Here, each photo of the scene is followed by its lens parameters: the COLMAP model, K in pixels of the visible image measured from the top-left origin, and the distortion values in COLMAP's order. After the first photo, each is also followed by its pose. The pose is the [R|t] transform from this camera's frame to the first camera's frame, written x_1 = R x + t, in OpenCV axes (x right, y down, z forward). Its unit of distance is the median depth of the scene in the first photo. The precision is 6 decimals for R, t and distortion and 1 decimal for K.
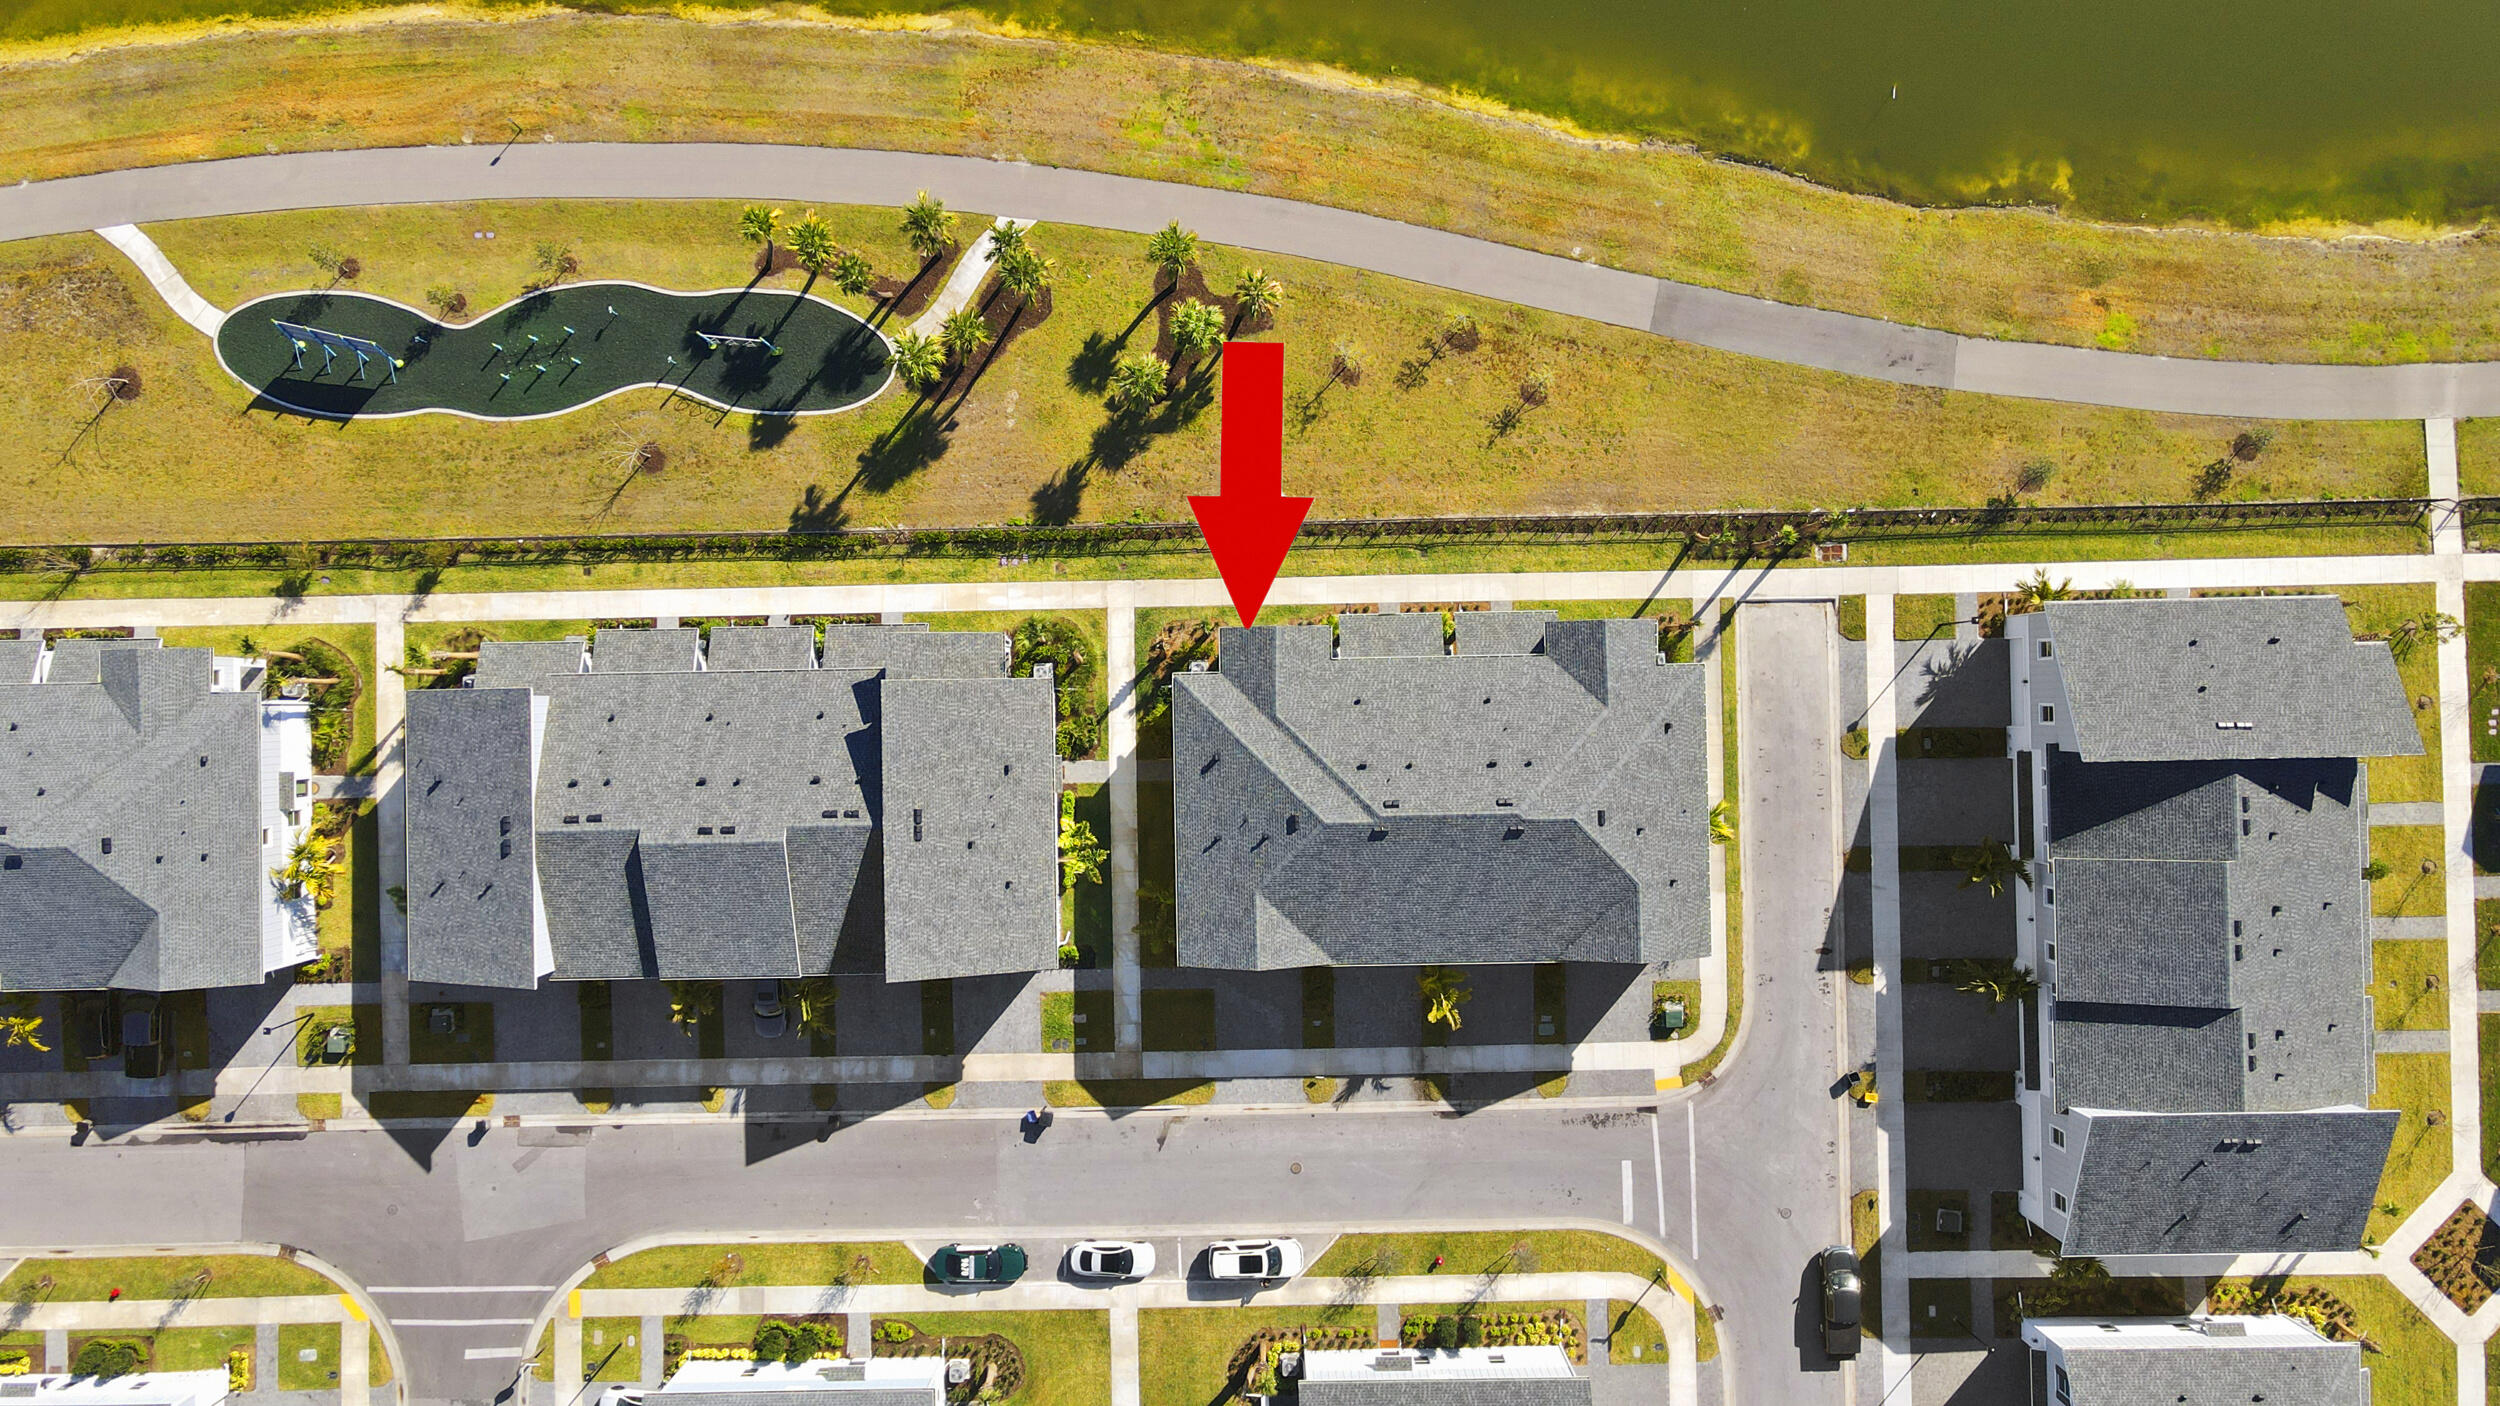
lens RADIAL K [[1847.4, 0, 1239.5], [0, 1847.4, 693.2], [0, 0, 1]] dist [-0.007630, 0.054410]
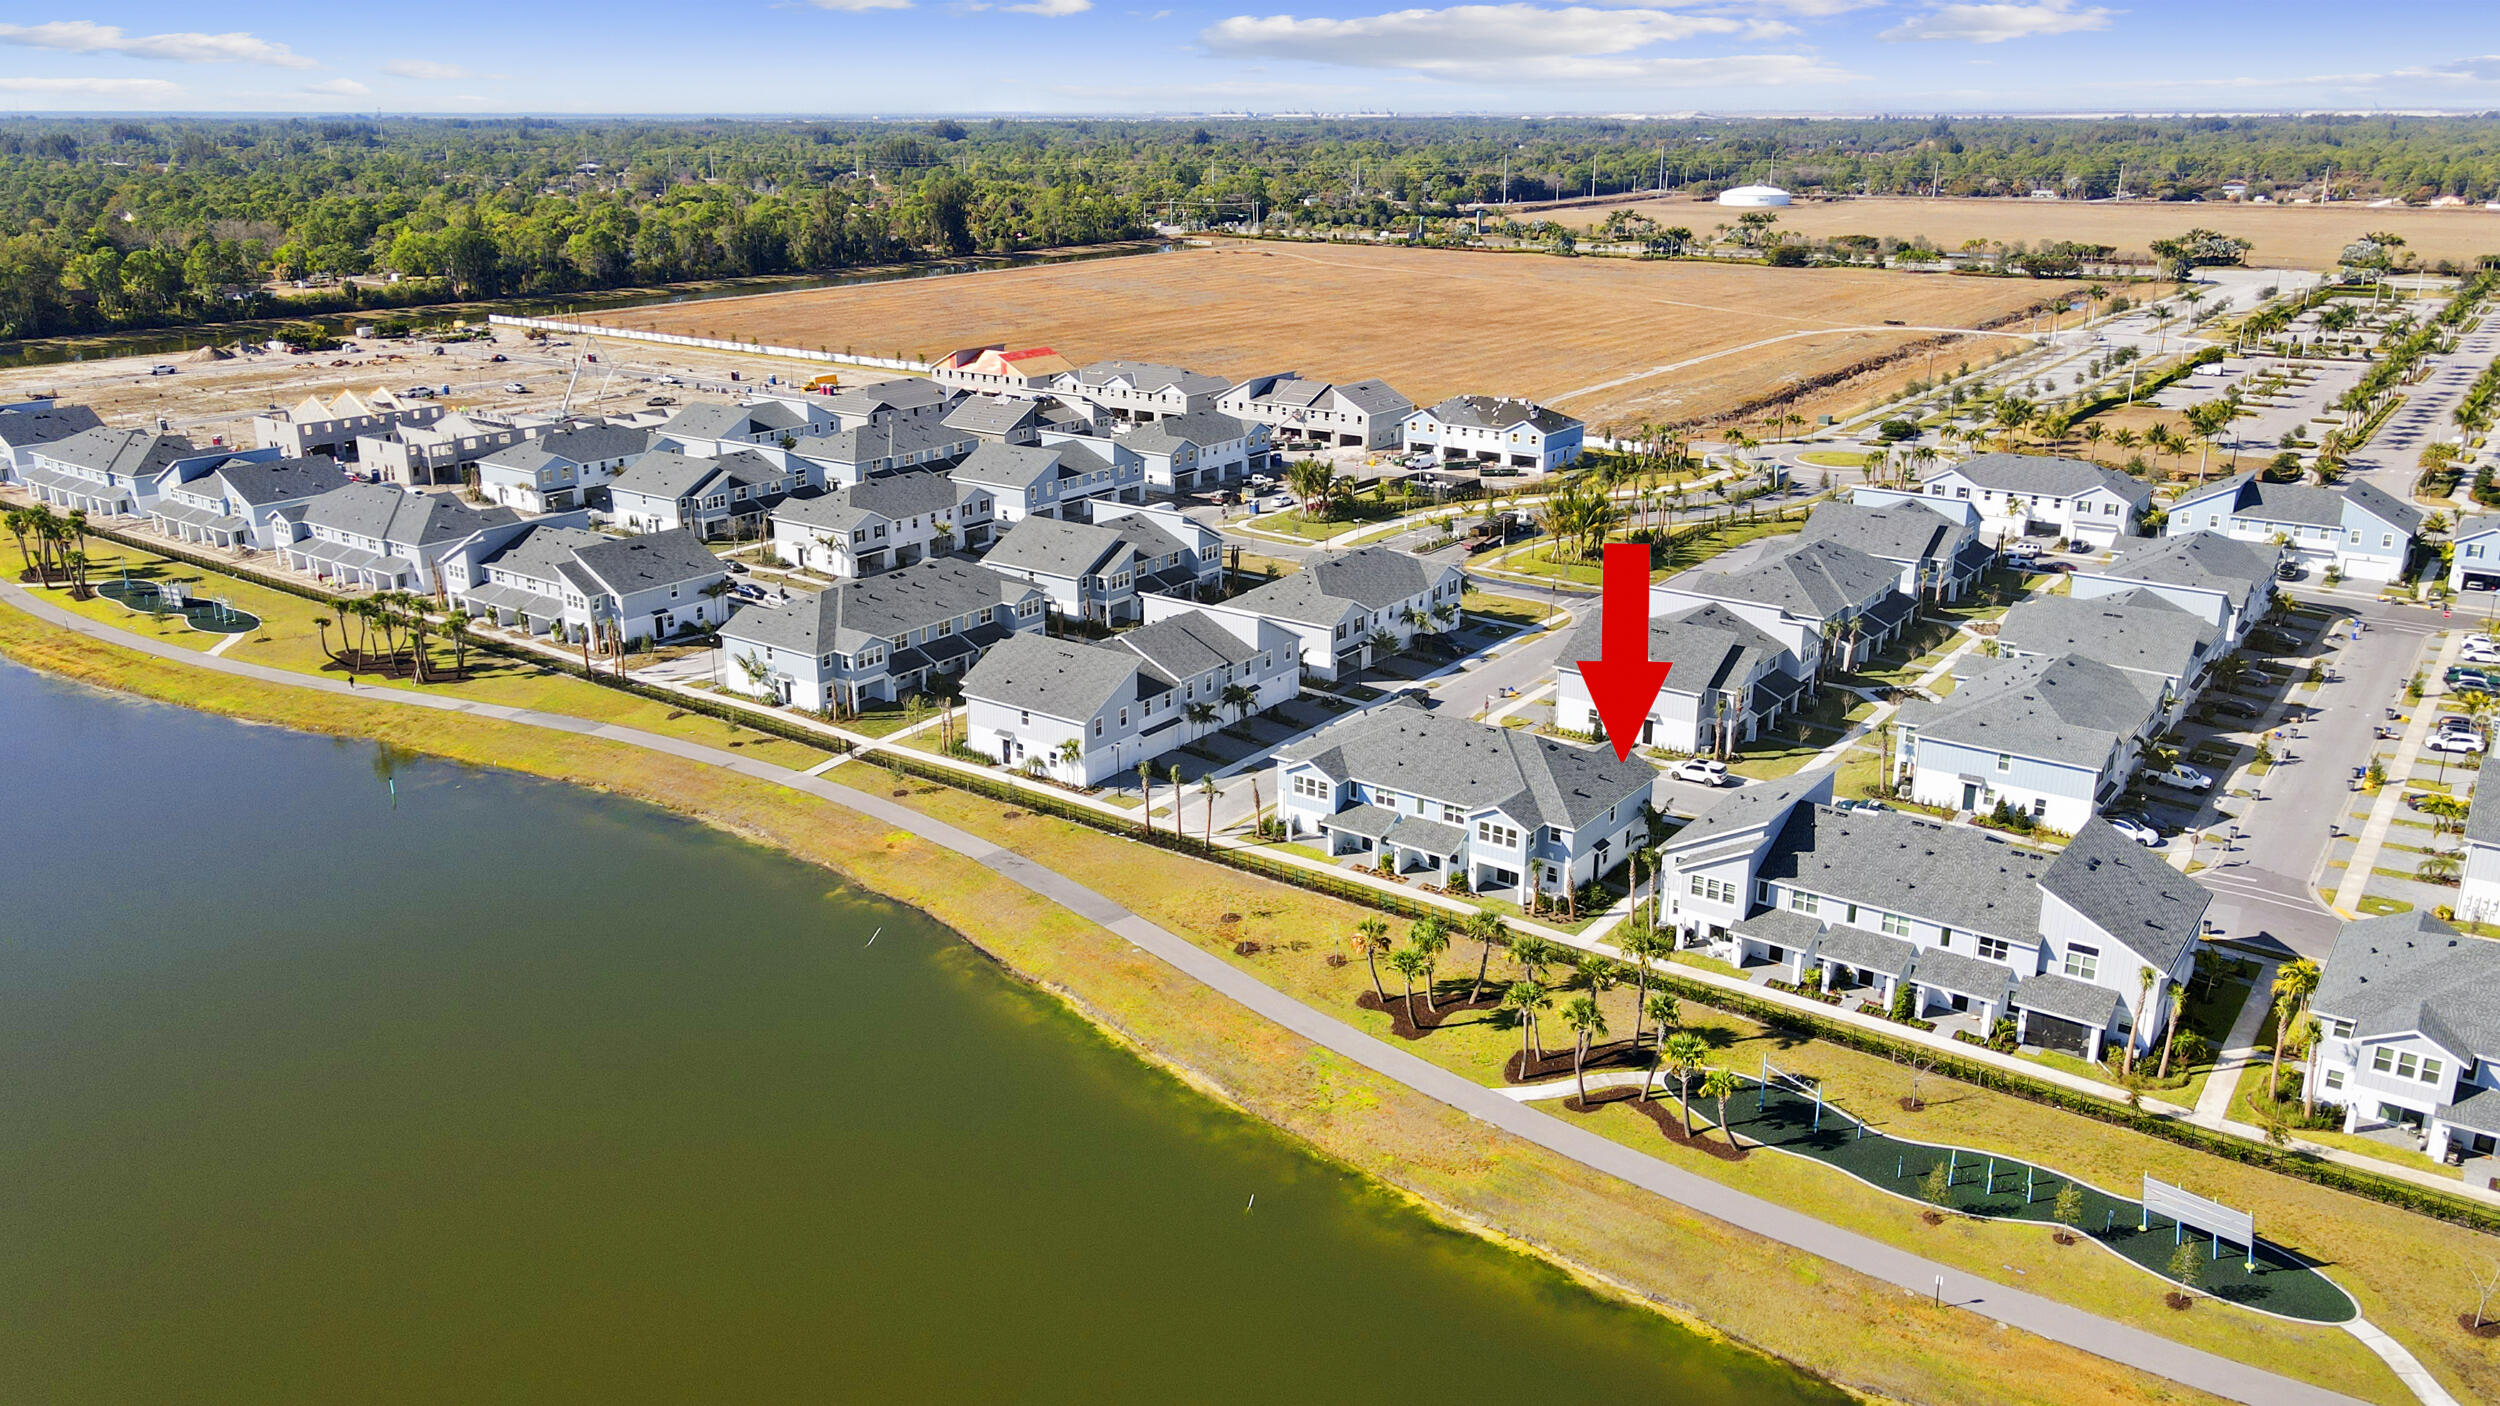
lens RADIAL K [[1847.4, 0, 1239.5], [0, 1847.4, 693.2], [0, 0, 1]] dist [-0.007630, 0.054410]
pose [[-0.793896, -0.177812, 0.581474, -0.597509], [0.608053, -0.232225, 0.759172, -1.142239], [0.000043, 0.956271, 0.292481, 0.455539]]
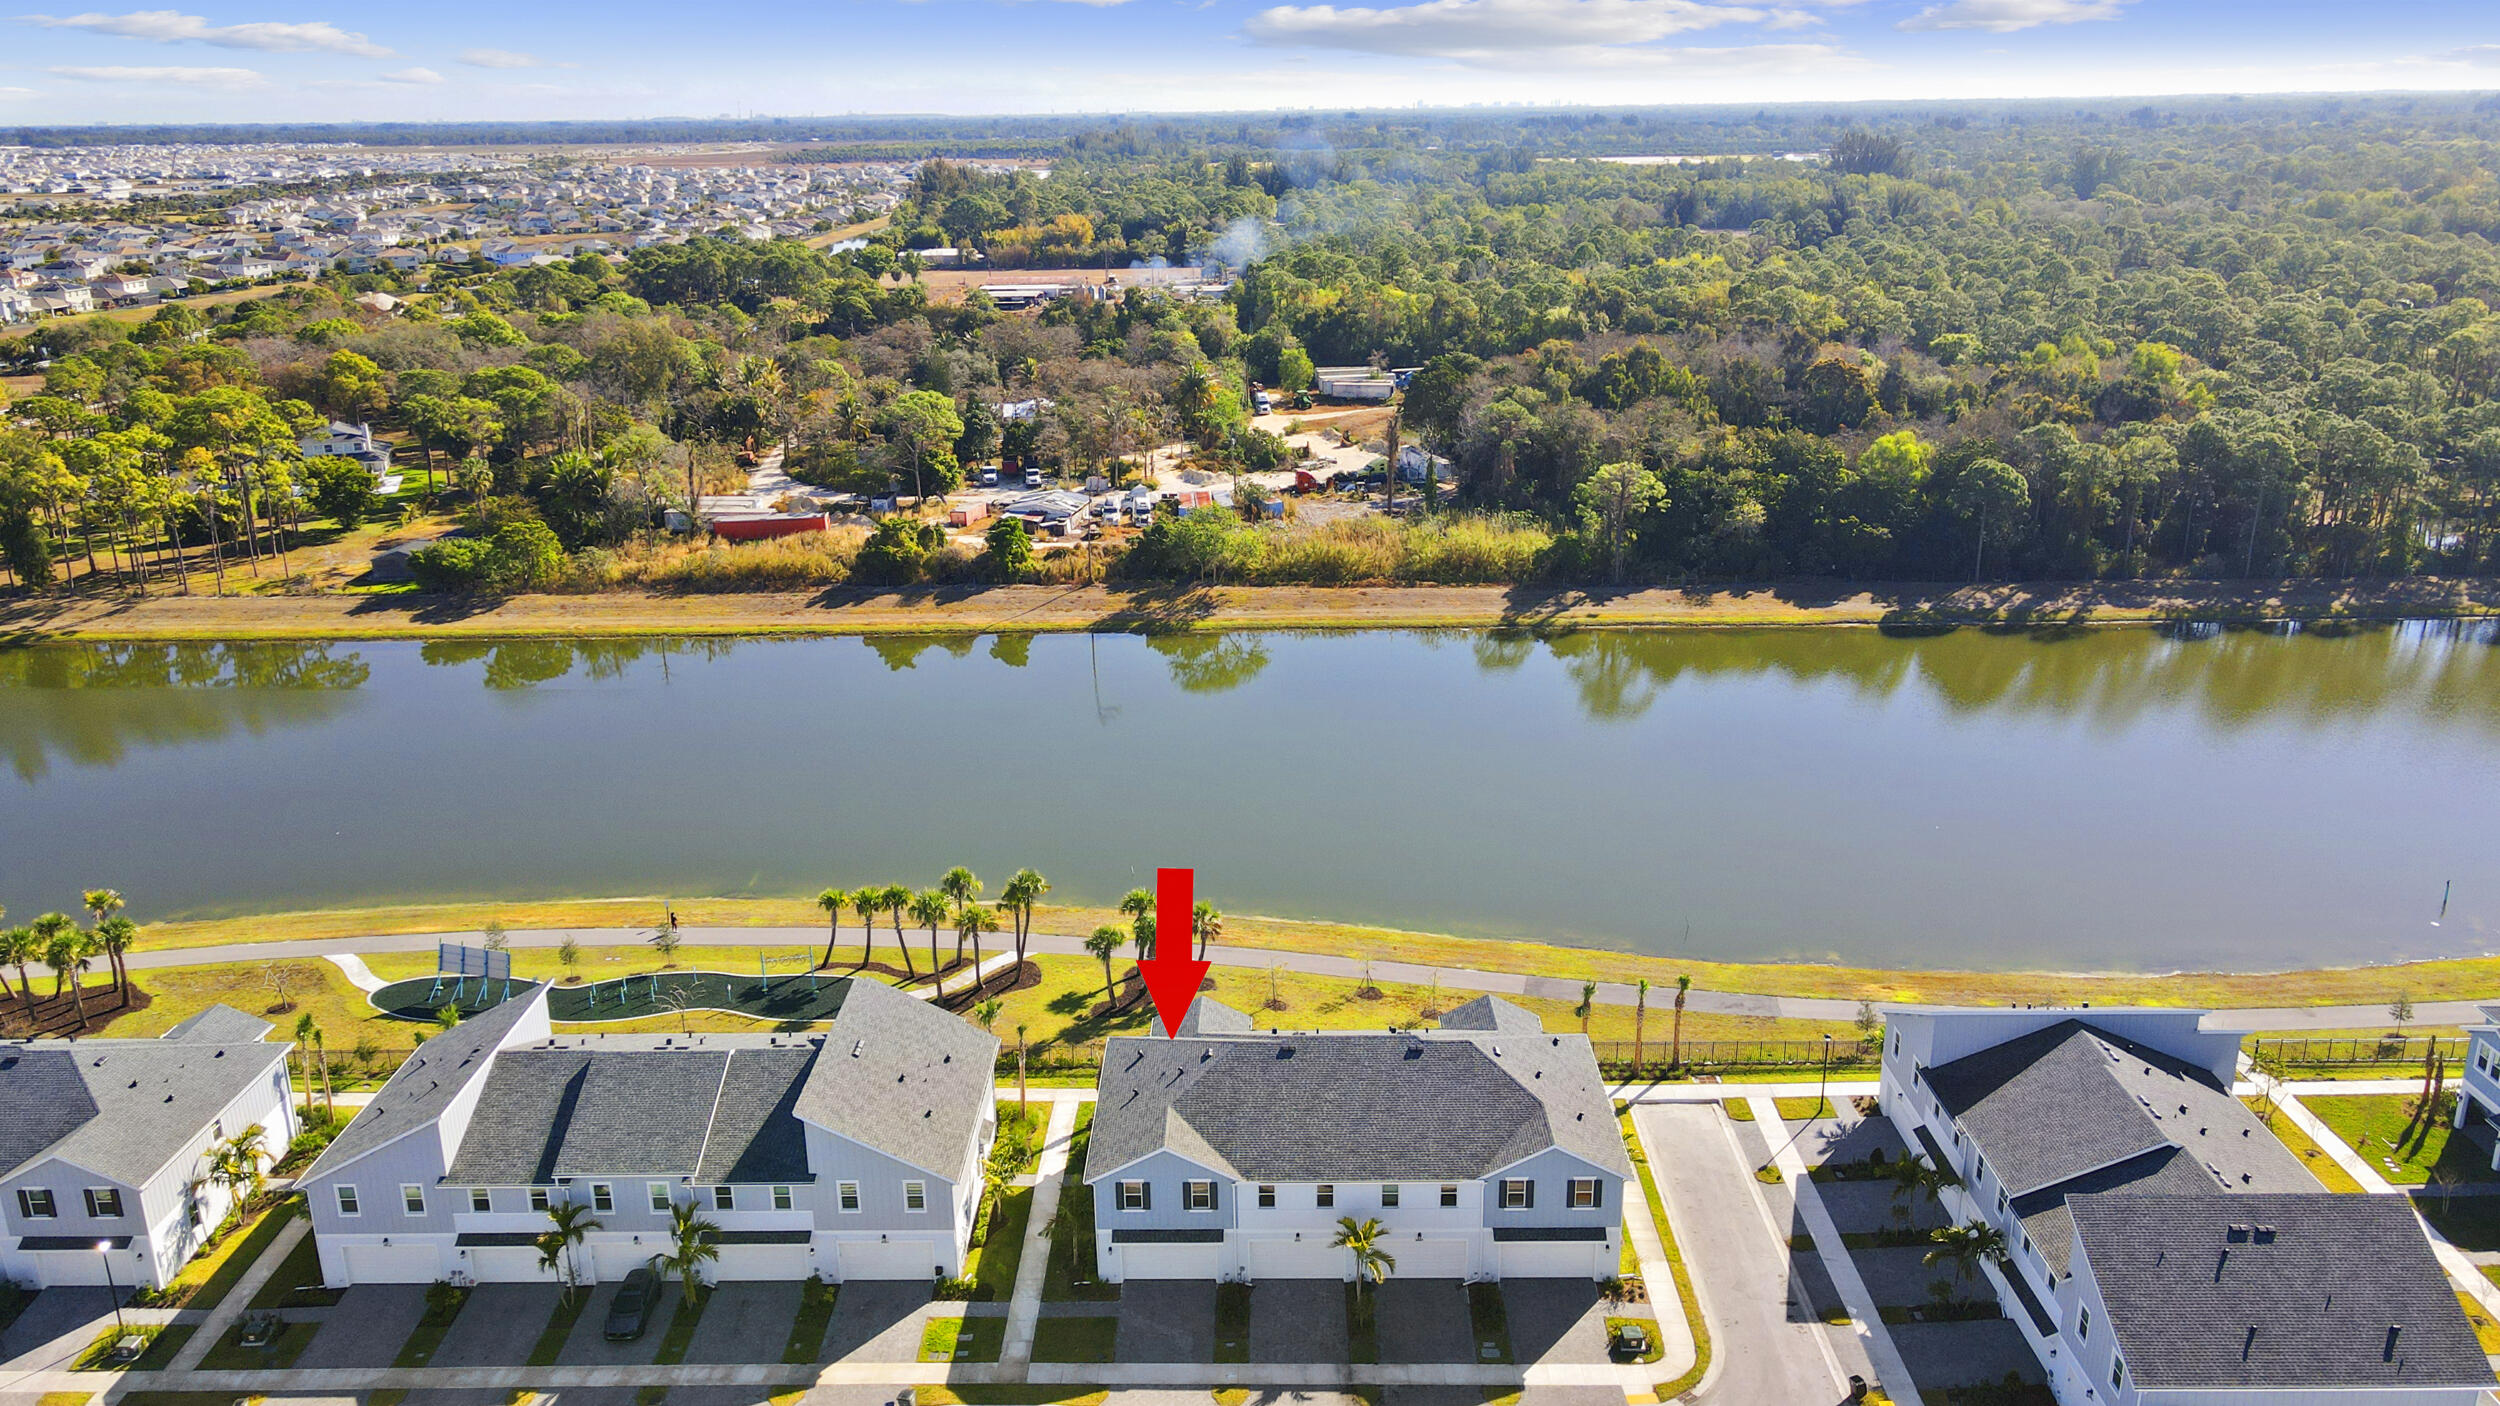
lens RADIAL K [[1847.4, 0, 1239.5], [0, 1847.4, 693.2], [0, 0, 1]] dist [-0.007630, 0.054410]
pose [[0.999399, 0.002274, -0.034599, 0.076370], [-0.033538, 0.316672, -0.947942, 0.918254], [0.008801, 0.948532, 0.316558, 0.422880]]
